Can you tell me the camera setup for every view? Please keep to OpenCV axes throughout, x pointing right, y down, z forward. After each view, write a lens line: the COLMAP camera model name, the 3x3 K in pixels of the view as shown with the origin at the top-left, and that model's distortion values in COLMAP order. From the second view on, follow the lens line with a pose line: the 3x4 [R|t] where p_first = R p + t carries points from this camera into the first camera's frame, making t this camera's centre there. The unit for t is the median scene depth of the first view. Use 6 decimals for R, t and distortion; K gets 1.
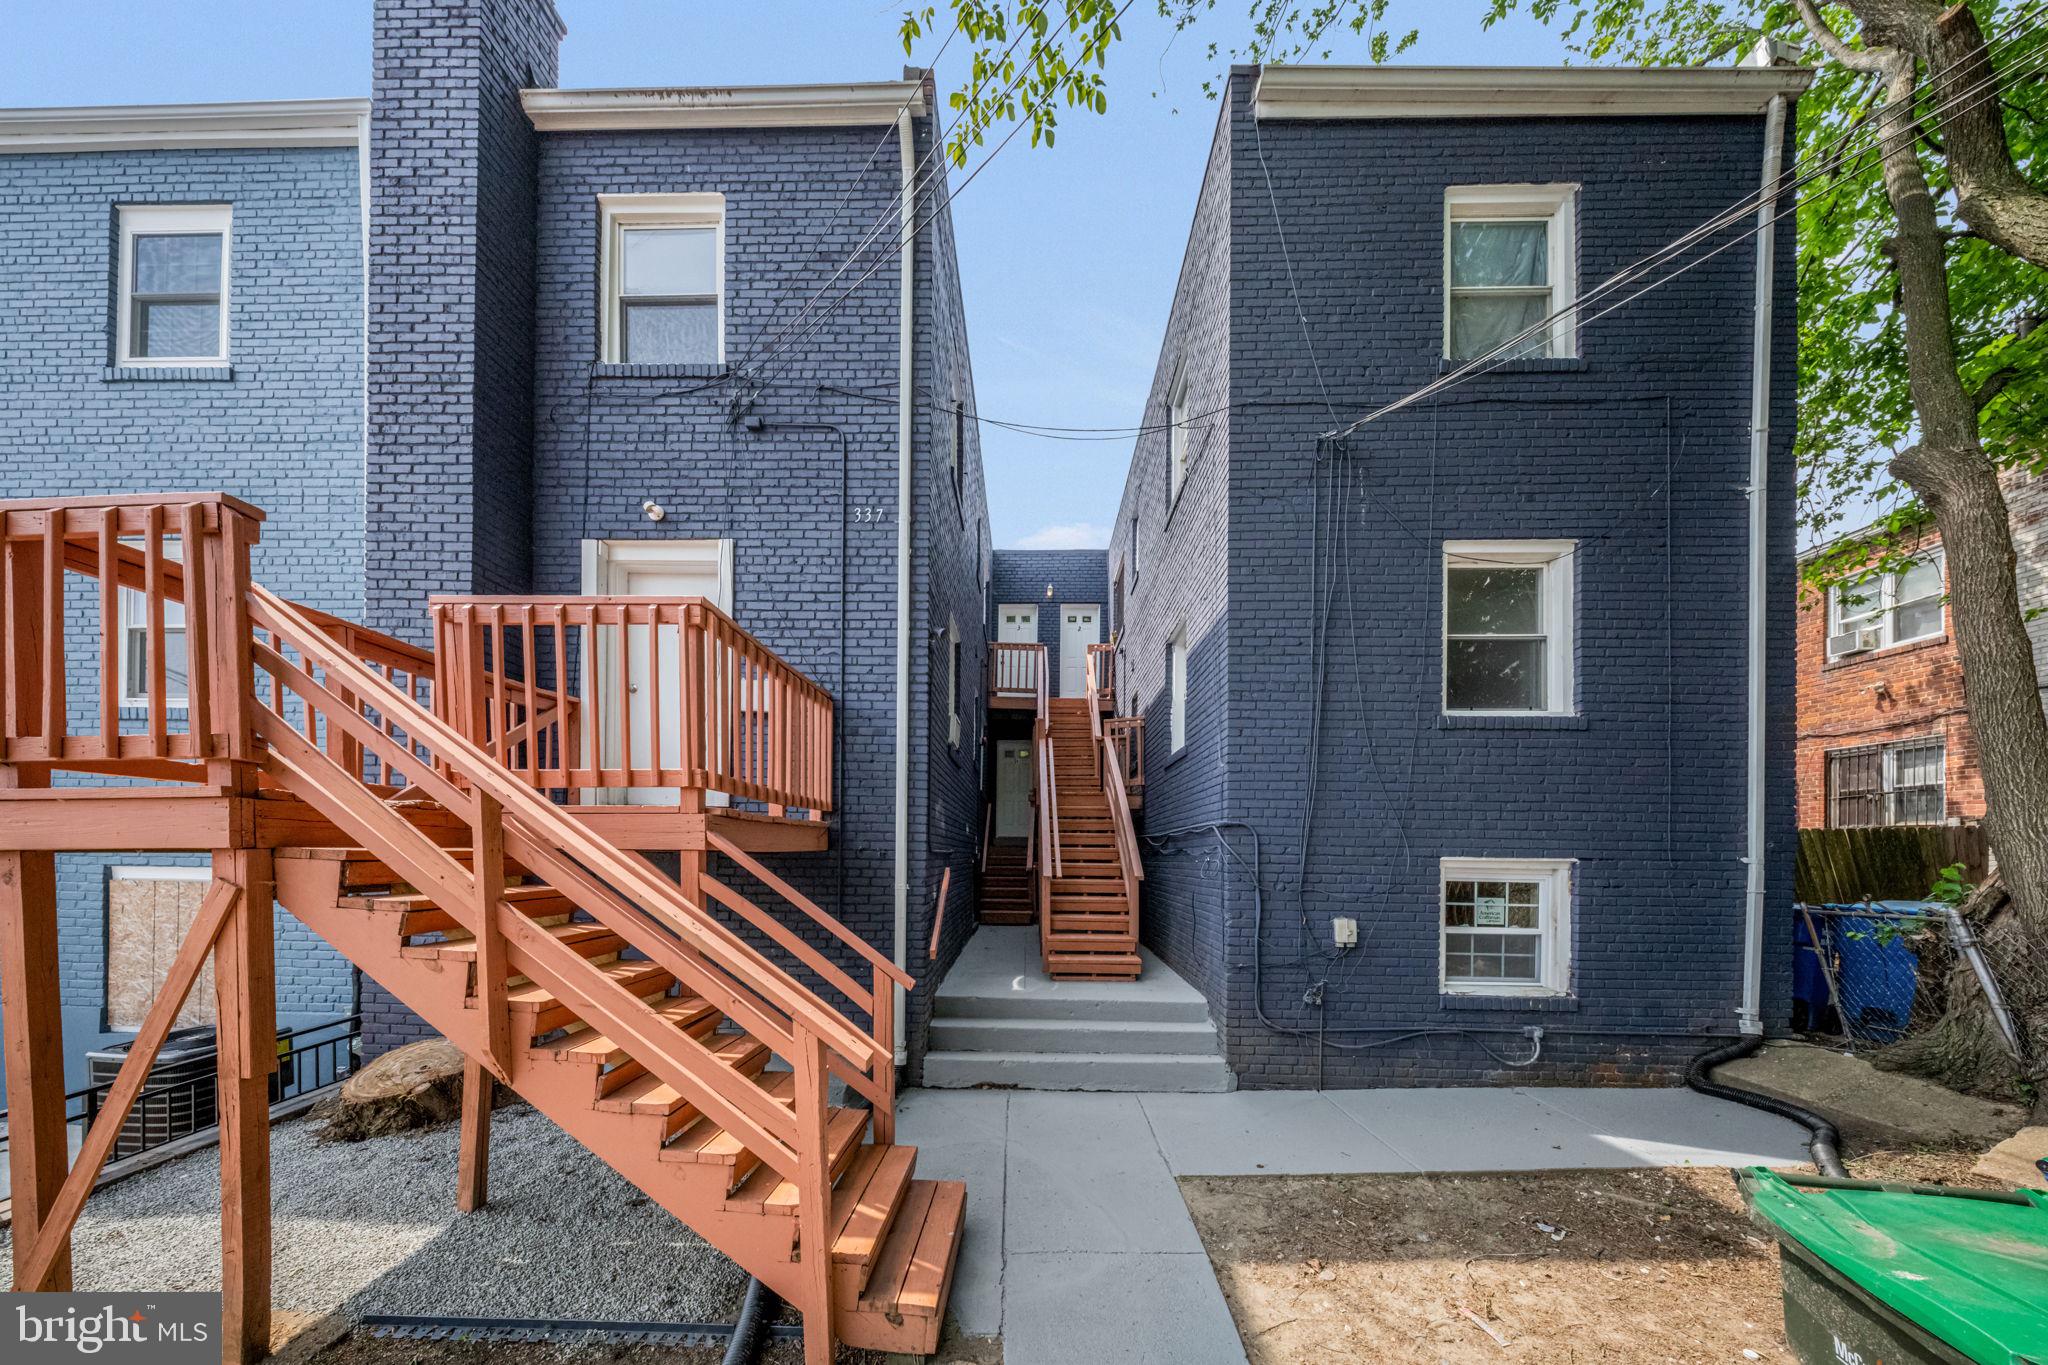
lens RADIAL K [[600.8, 0, 1019.6], [0, 600.8, 677.8], [0, 0, 1]] dist [-0.007728, -0.000245]
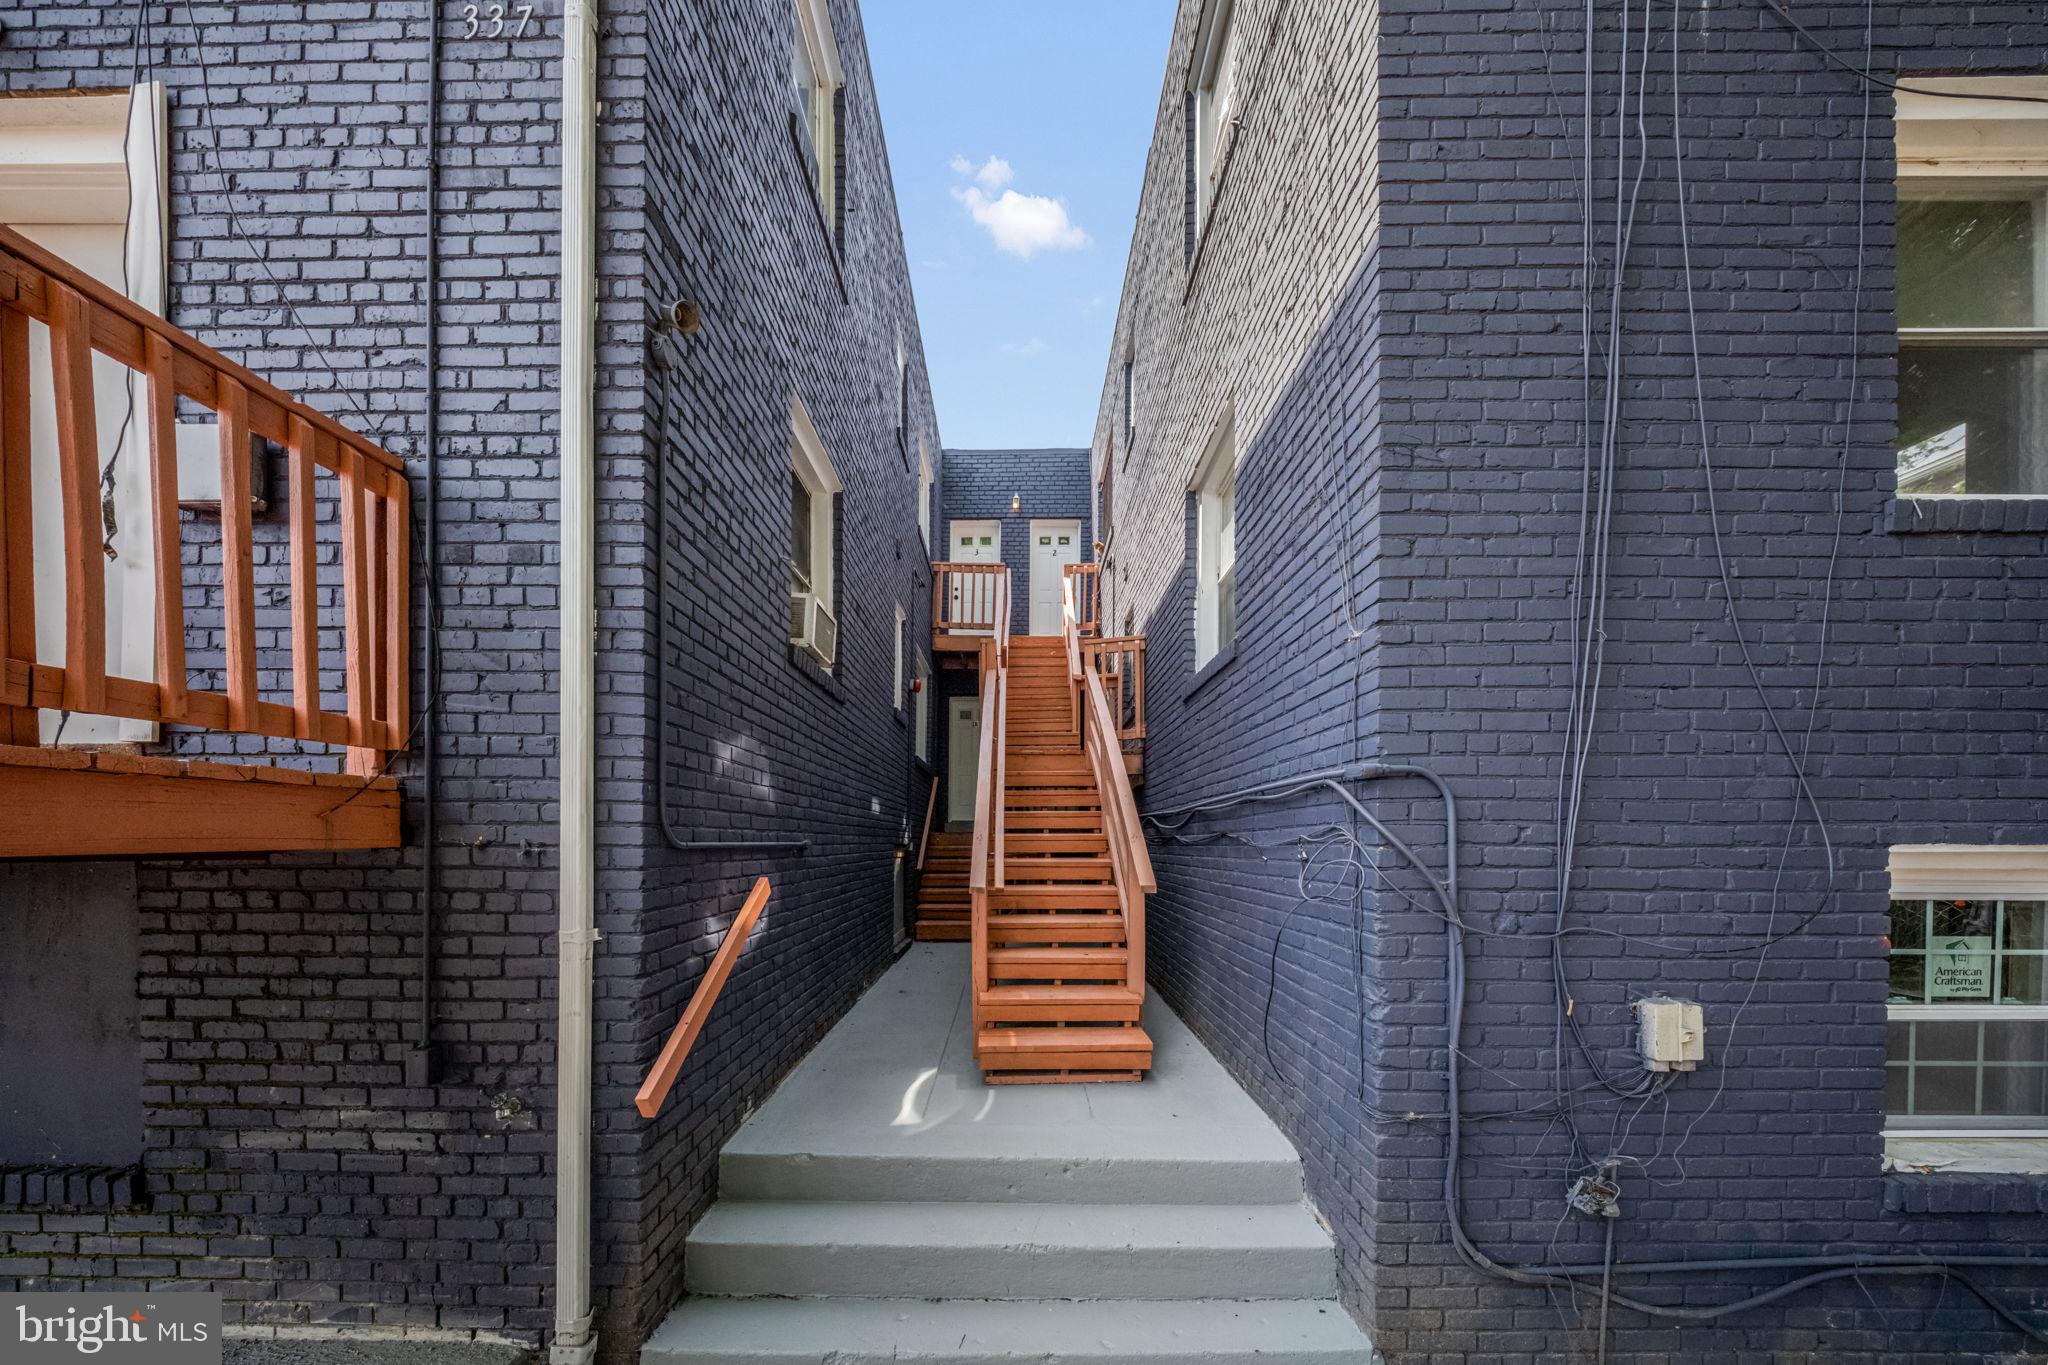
lens RADIAL K [[575.5, 0, 1024.5], [0, 575.5, 675.1], [0, 0, 1]] dist [-0.006337, -0.000014]
pose [[0.999603, -0.004498, 0.027803, 0.092093], [0.004347, 0.999976, 0.005483, 0.169713], [-0.027827, -0.005360, 0.999598, 0.598673]]
